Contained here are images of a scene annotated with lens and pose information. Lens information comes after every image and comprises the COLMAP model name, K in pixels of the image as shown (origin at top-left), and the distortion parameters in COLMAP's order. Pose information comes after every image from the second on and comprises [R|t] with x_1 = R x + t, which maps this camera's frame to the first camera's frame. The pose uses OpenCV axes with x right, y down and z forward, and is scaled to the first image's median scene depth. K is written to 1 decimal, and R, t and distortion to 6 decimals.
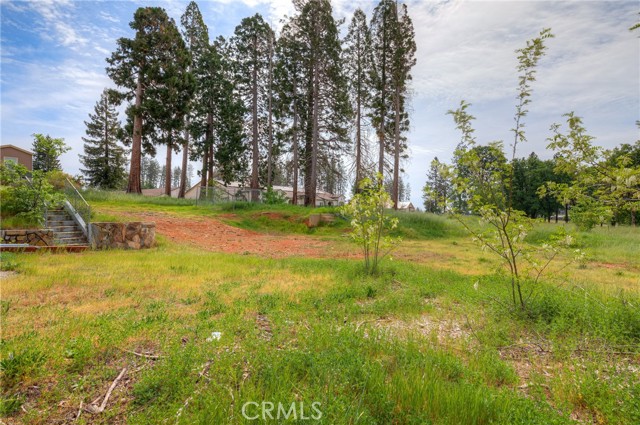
lens RADIAL K [[350.0, 0, 319.8], [0, 350.0, 214.2], [0, 0, 1]] dist [0.000661, 0.000474]
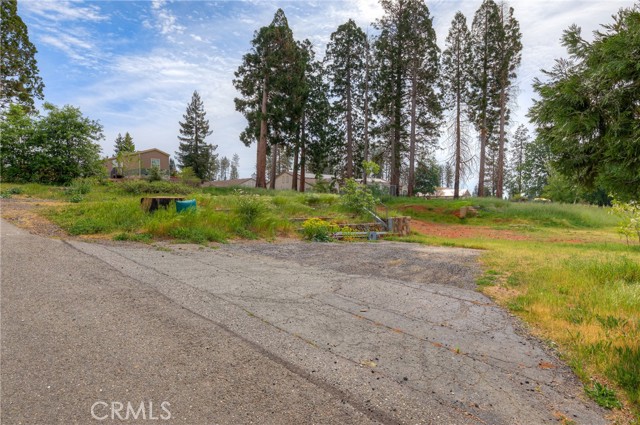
lens RADIAL K [[350.0, 0, 320.8], [0, 350.0, 207.2], [0, 0, 1]] dist [-0.001737, 0.000329]
pose [[0.990935, -0.002980, -0.134307, -0.162855], [0.004757, 0.999905, 0.012910, -0.008384], [0.134255, -0.013432, 0.990856, -0.118682]]
